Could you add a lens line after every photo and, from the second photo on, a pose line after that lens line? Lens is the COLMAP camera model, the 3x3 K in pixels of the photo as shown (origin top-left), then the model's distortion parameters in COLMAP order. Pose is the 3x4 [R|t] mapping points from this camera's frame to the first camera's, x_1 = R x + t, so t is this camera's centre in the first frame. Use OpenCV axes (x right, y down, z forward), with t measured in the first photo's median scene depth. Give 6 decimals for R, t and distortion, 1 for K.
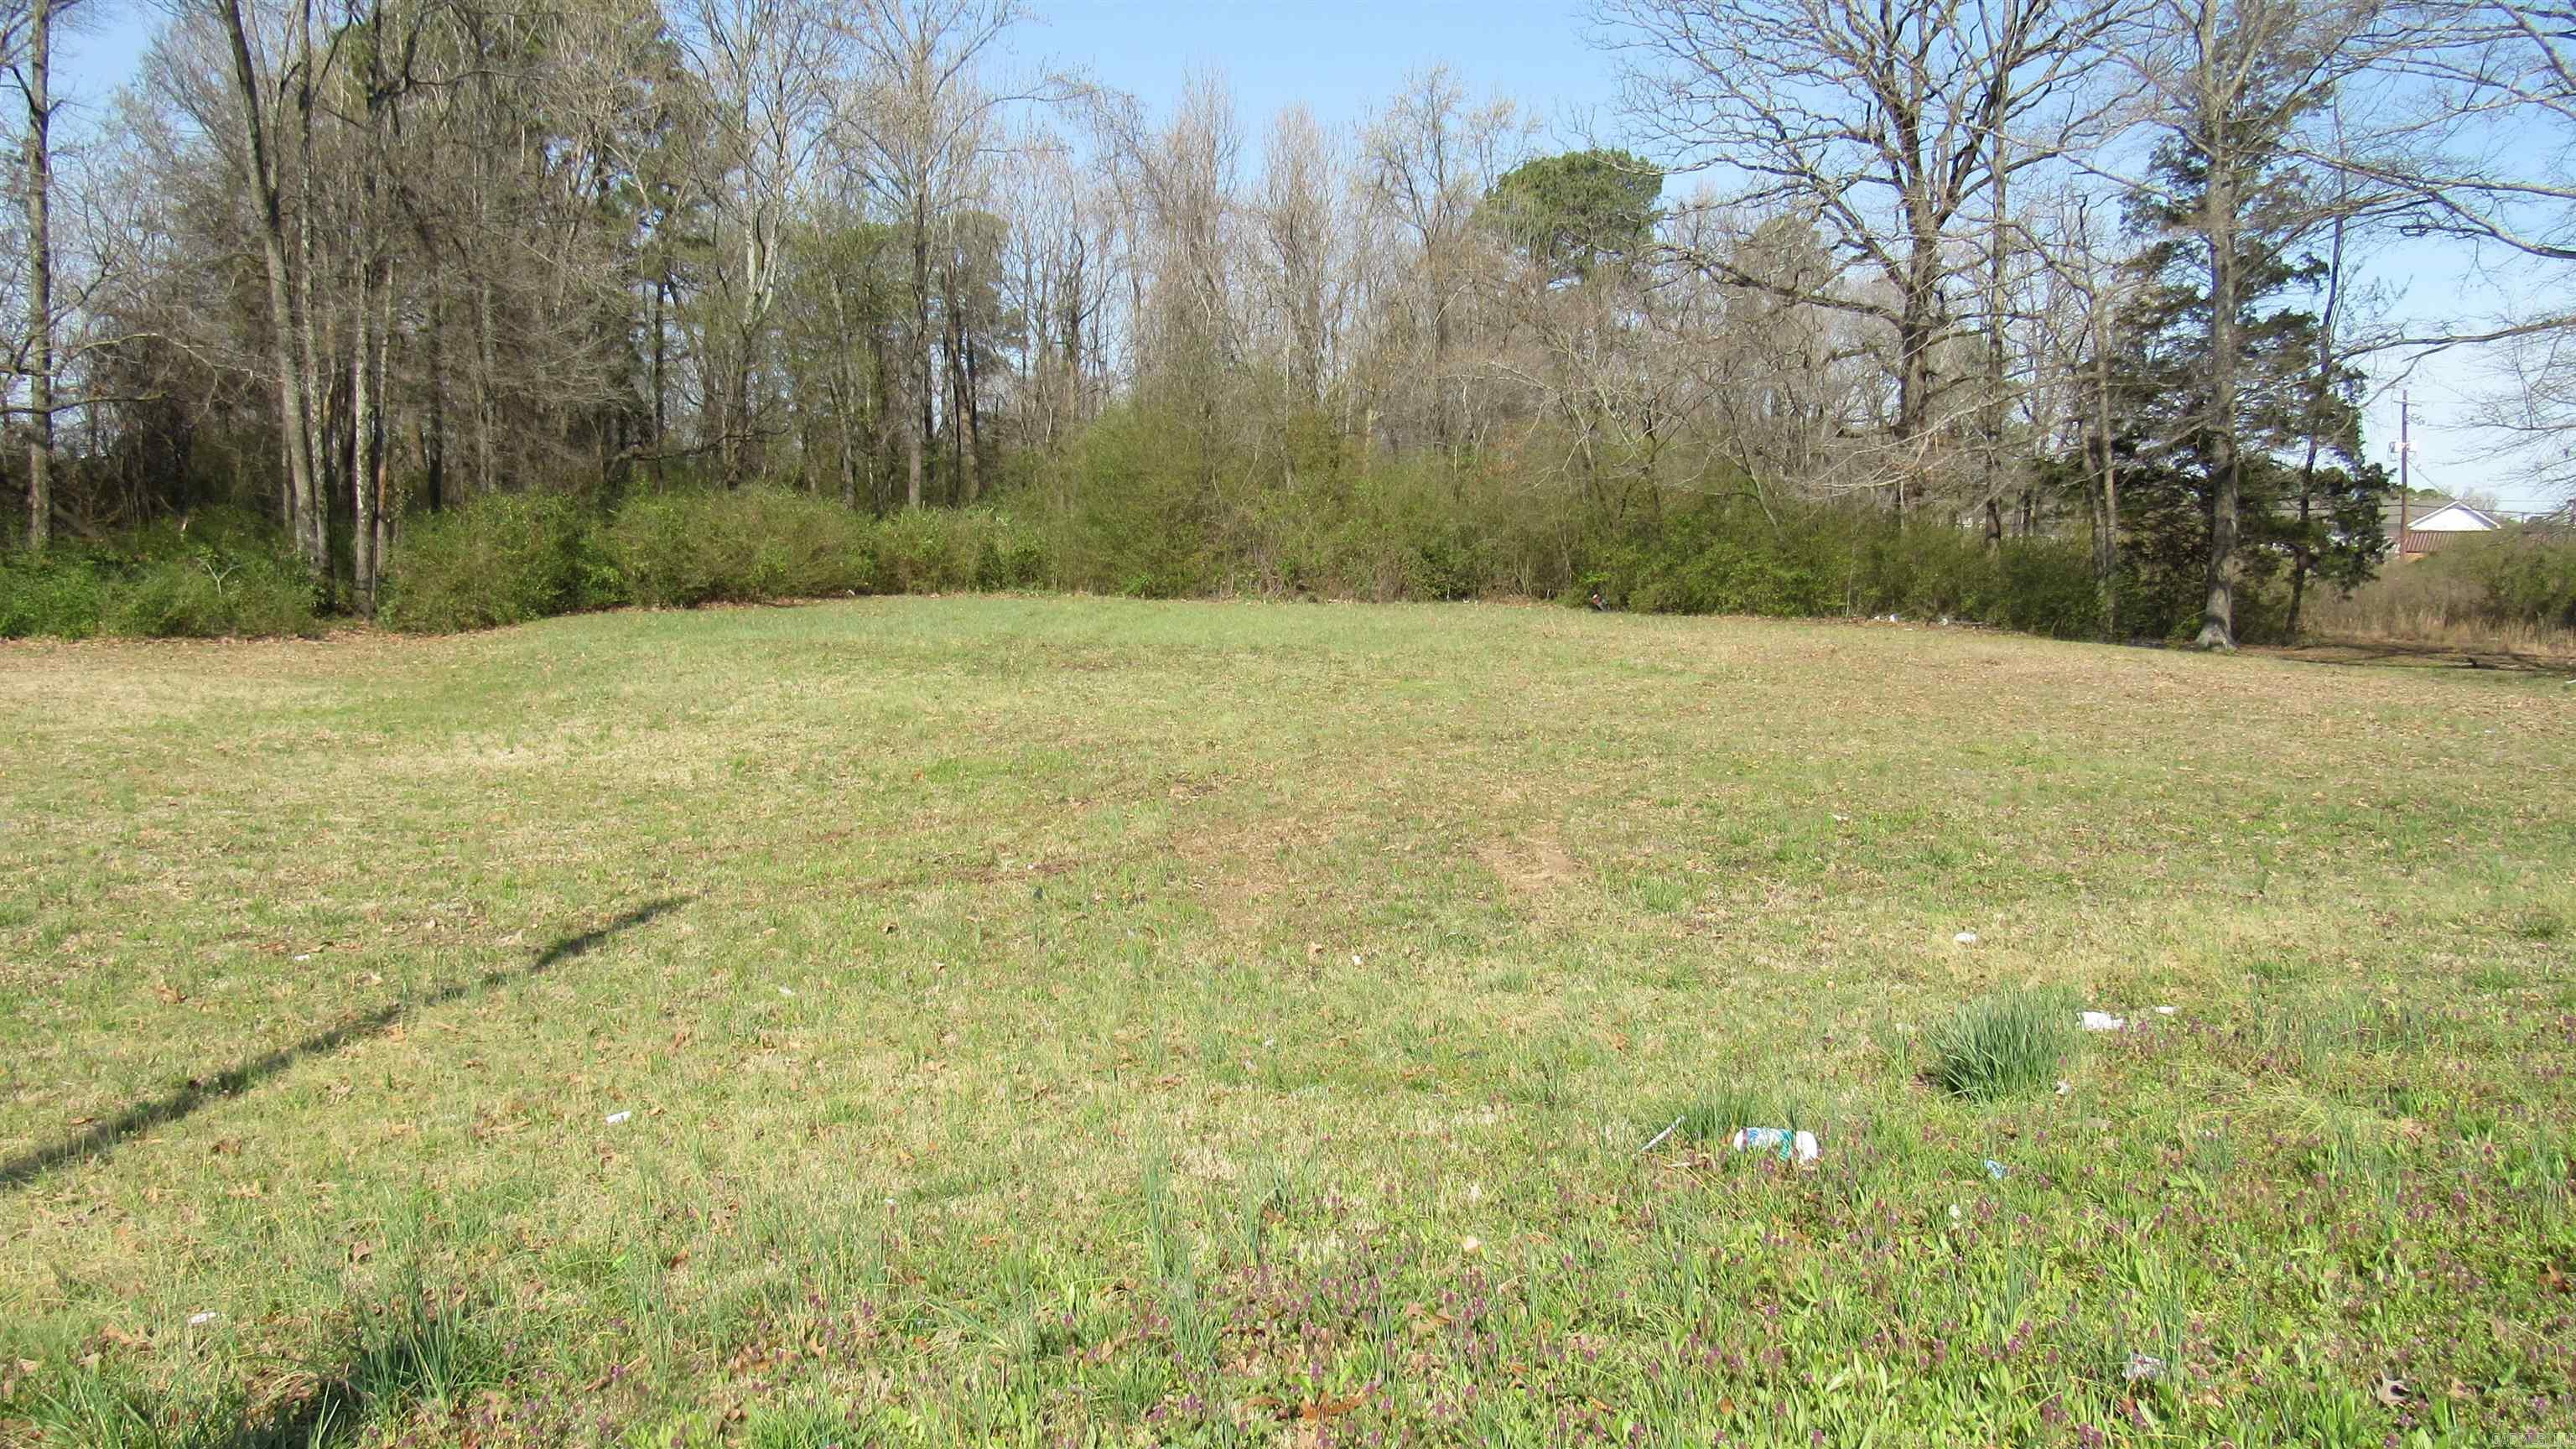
lens RADIAL K [[1839.4, 0, 1283.7], [0, 1839.4, 721.5], [0, 0, 1]] dist [-0.040982, 0.019416]
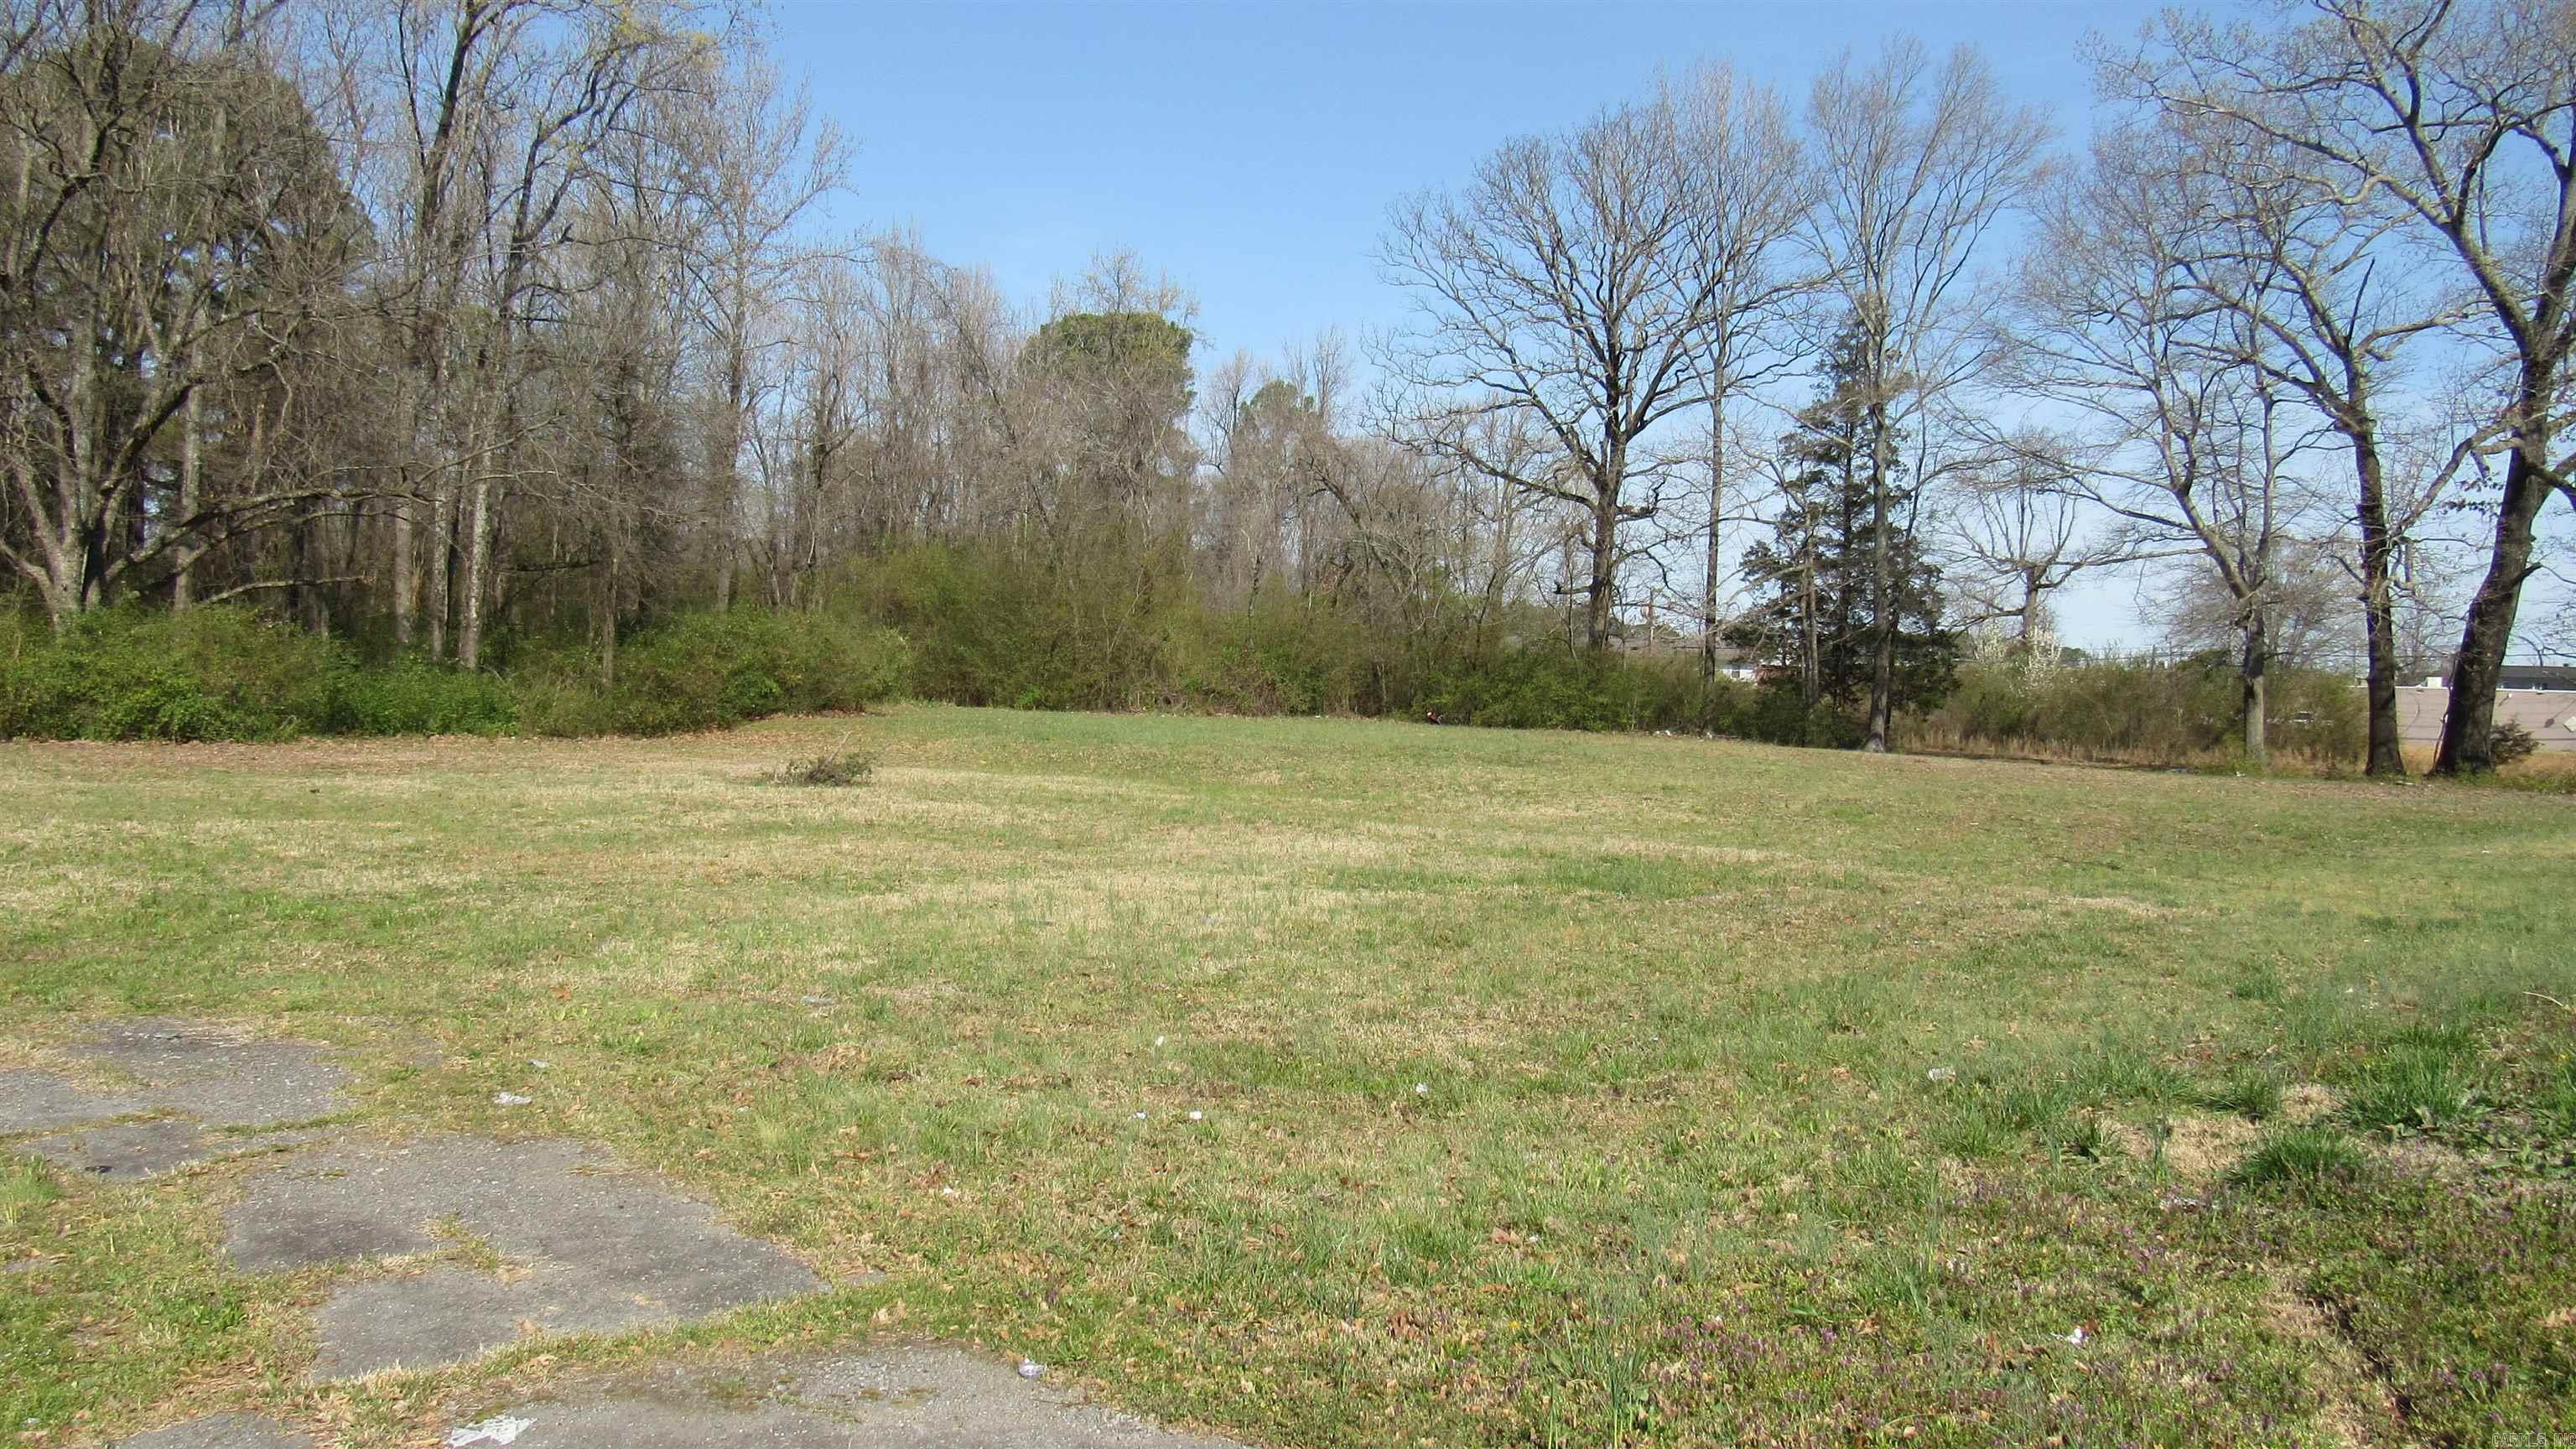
lens RADIAL K [[1839.4, 0, 1293.4], [0, 1839.4, 718.6], [0, 0, 1]] dist [-0.040982, 0.019416]
pose [[0.927435, 0.011109, 0.373819, -0.372024], [0.012694, 0.998048, -0.061154, 0.011512], [-0.373768, 0.061461, 0.925484, -0.141986]]
